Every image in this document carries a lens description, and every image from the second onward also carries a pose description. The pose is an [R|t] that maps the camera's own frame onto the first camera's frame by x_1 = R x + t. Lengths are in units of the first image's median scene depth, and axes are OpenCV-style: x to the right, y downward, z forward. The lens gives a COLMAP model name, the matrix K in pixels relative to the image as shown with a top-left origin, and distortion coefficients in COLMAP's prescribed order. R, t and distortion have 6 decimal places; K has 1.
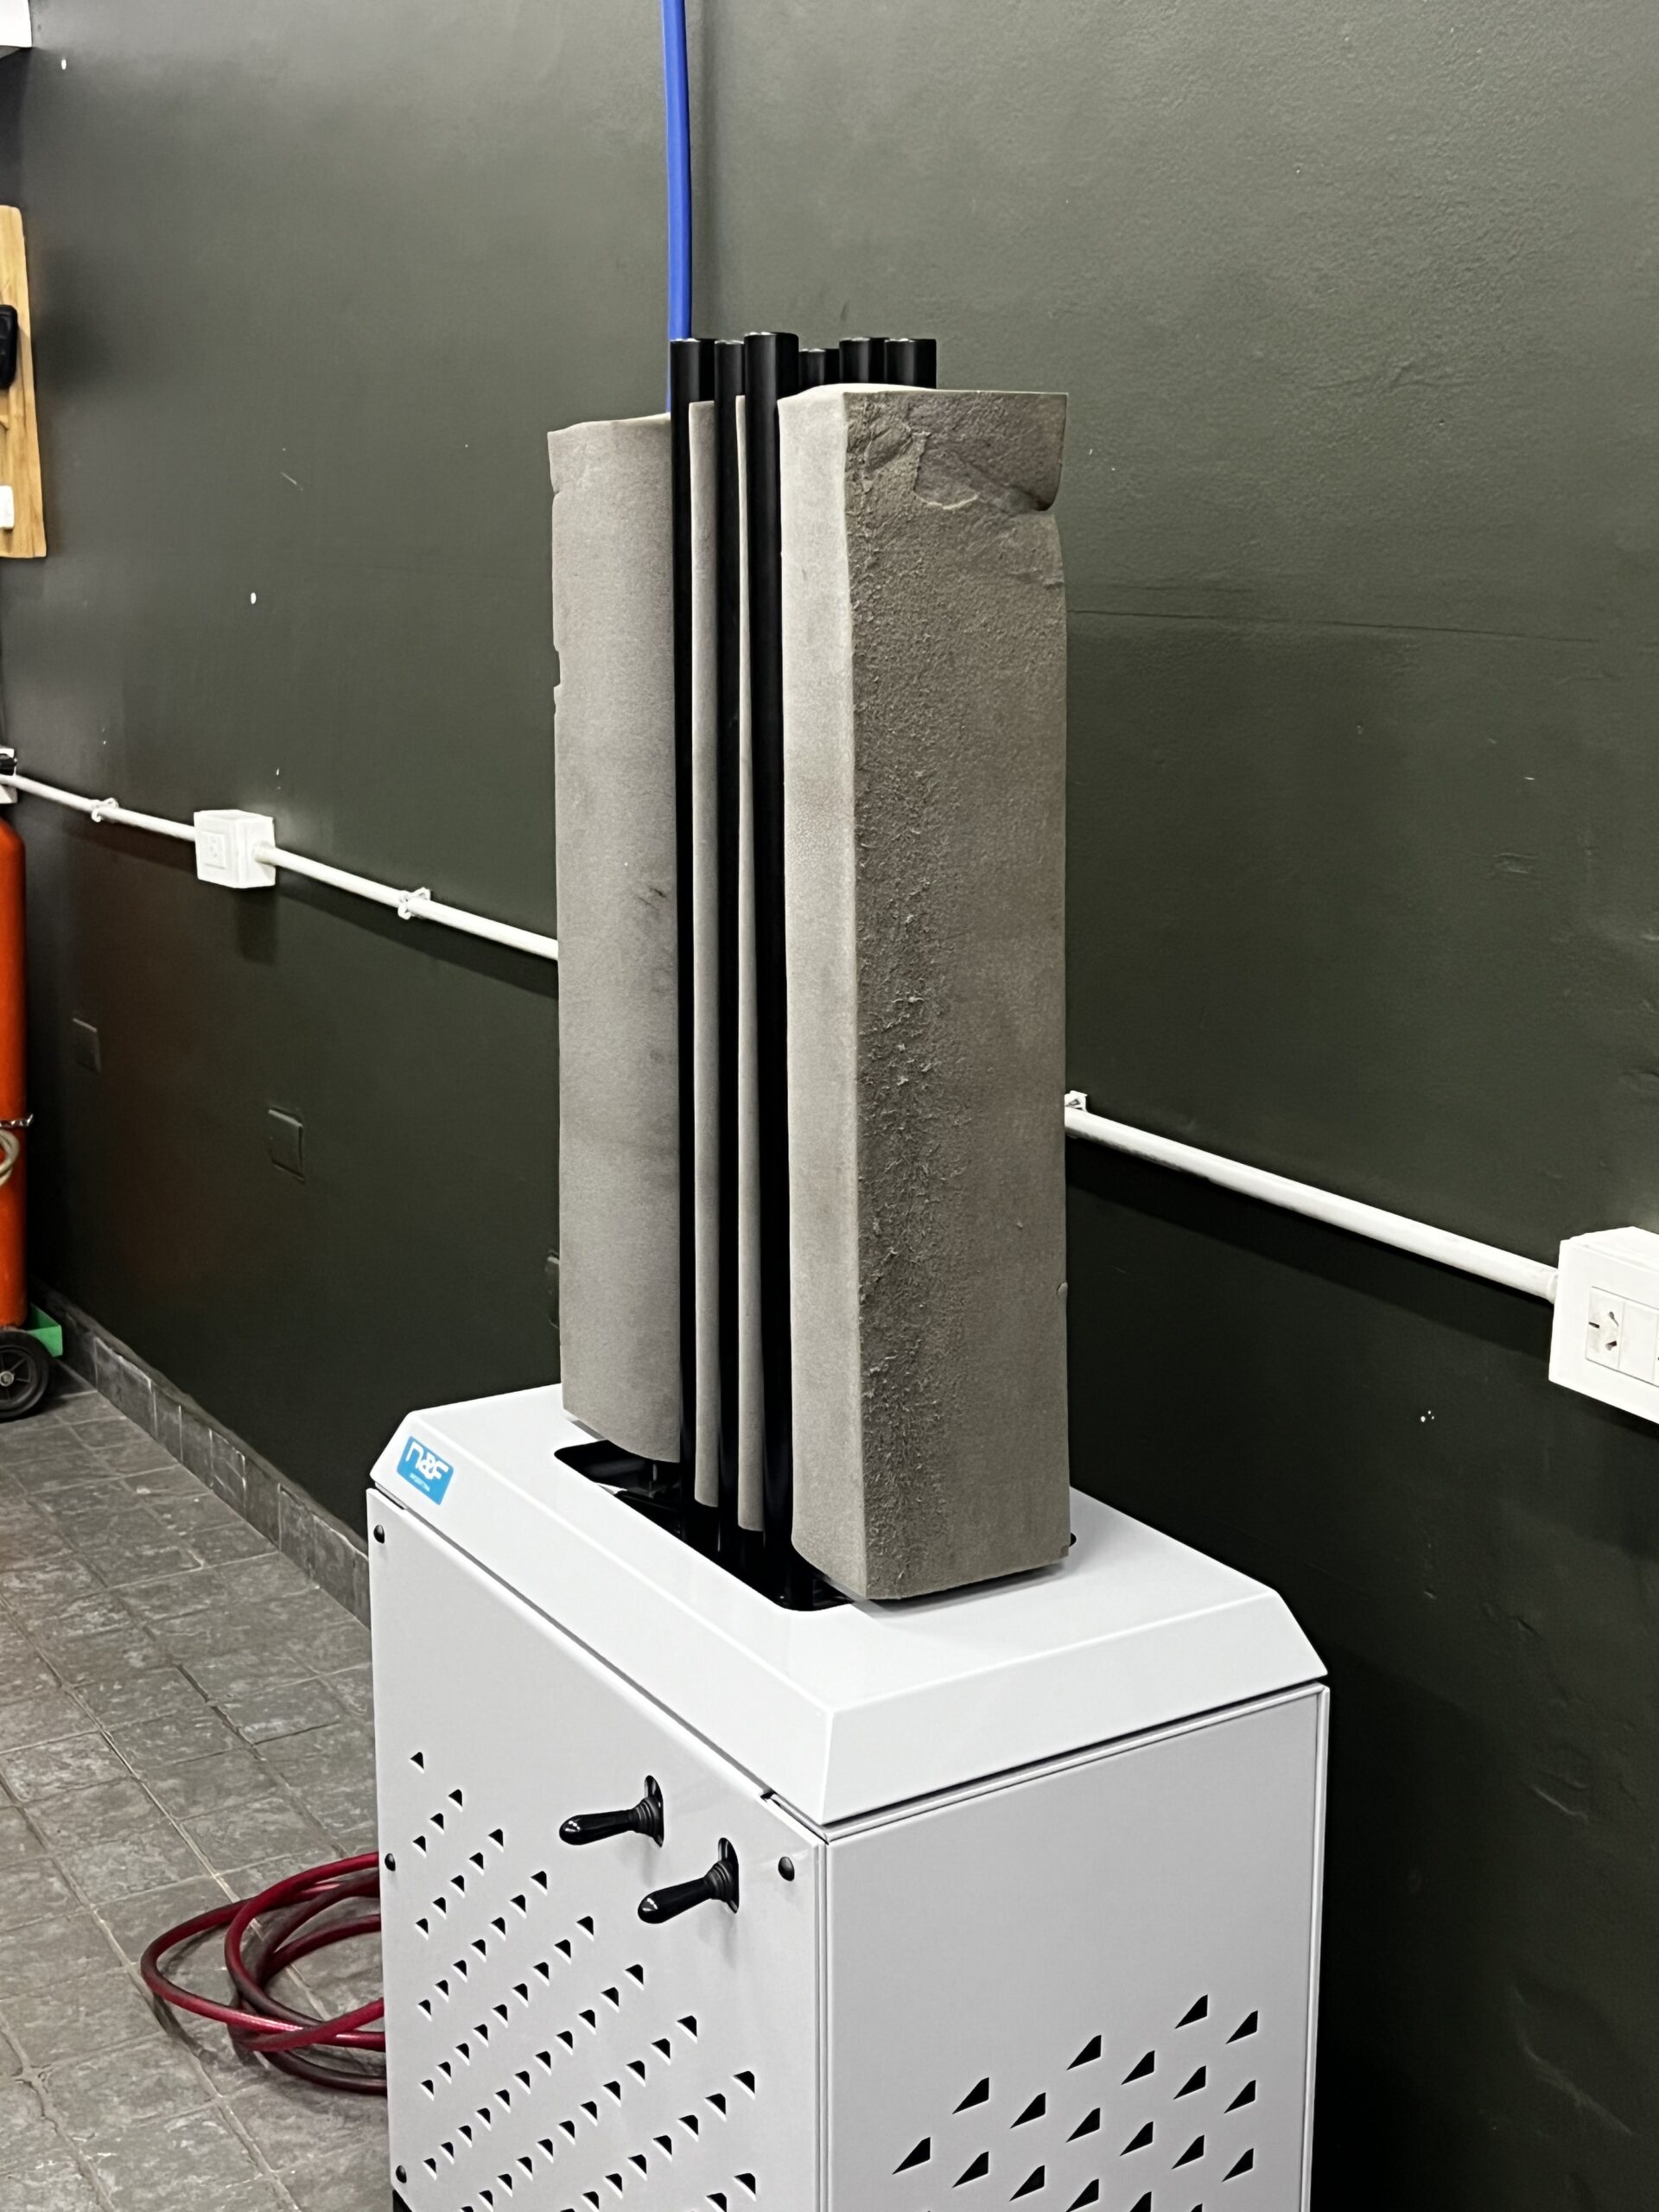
lens RADIAL K [[2646.0, 0, 839.8], [0, 2646.0, 1109.6], [0, 0, 1]] dist [0.142669, -0.348694]
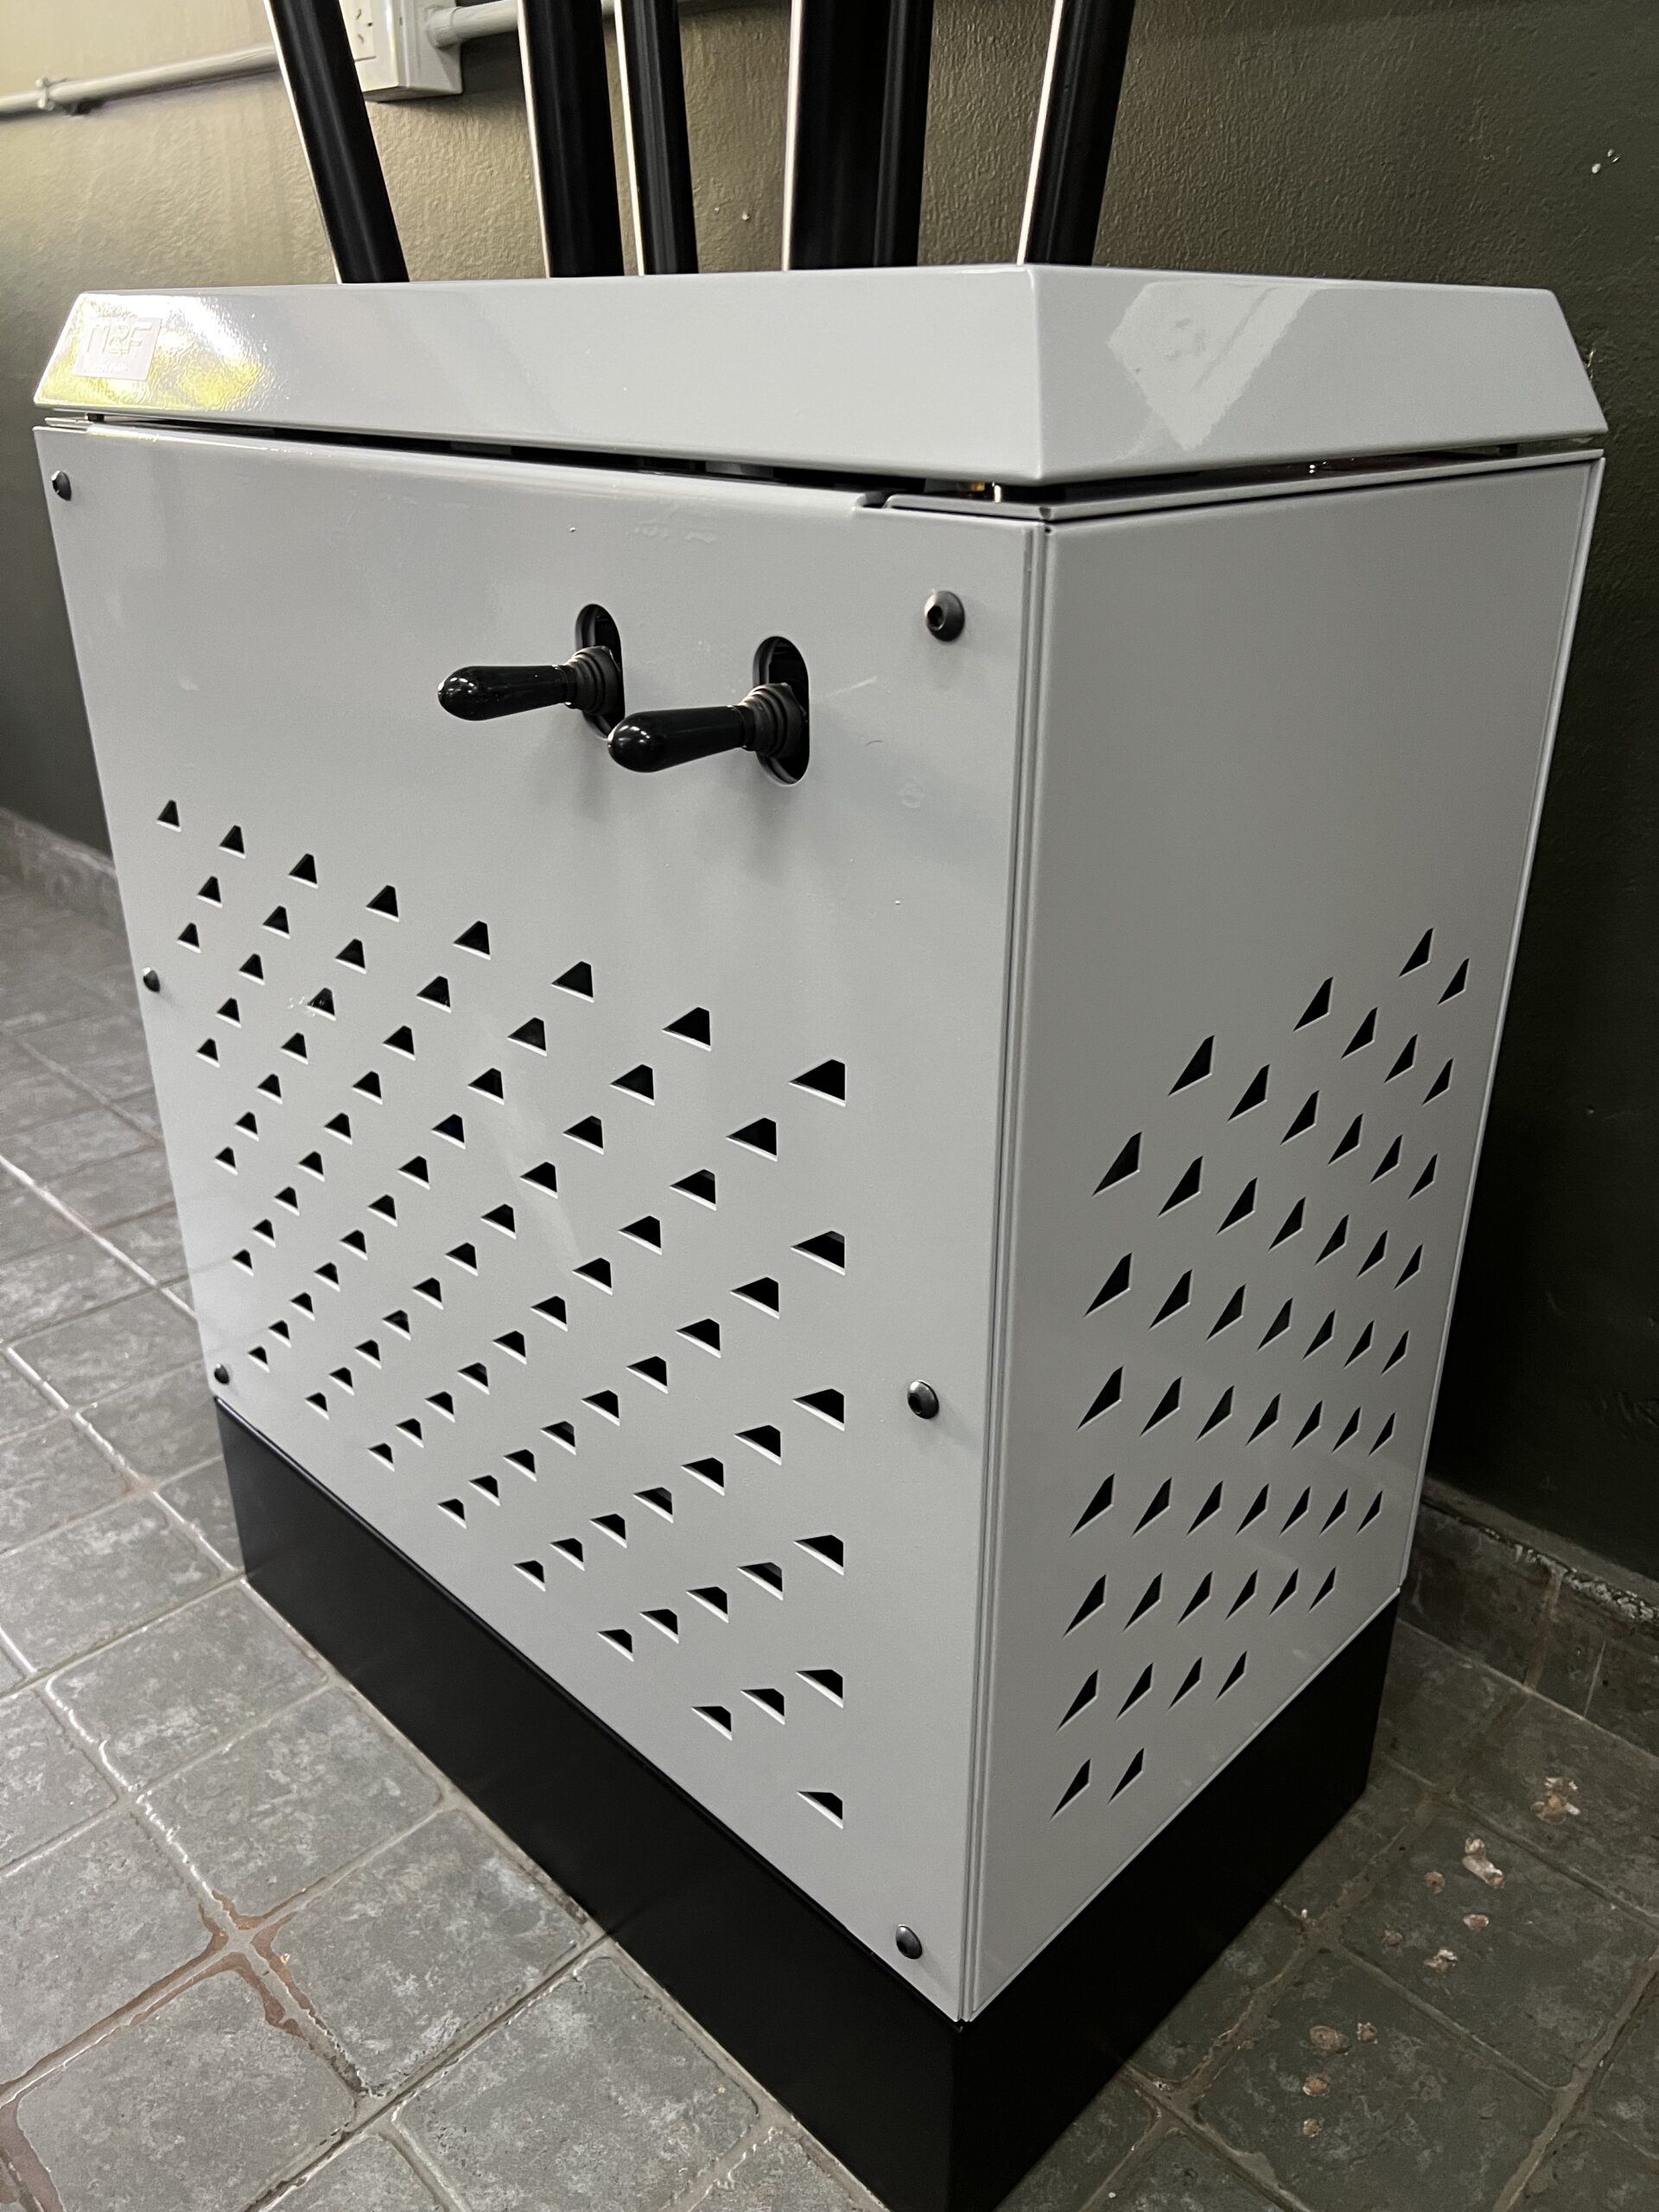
lens RADIAL K [[1669.8, 0, 829.5], [0, 1669.8, 1106.0], [0, 0, 1]] dist [0.007222, -0.005256]
pose [[0.973449, -0.095054, 0.208236, -0.066984], [0.050169, 0.976182, 0.211072, 0.179709], [-0.223339, -0.195021, 0.955032, 0.402815]]
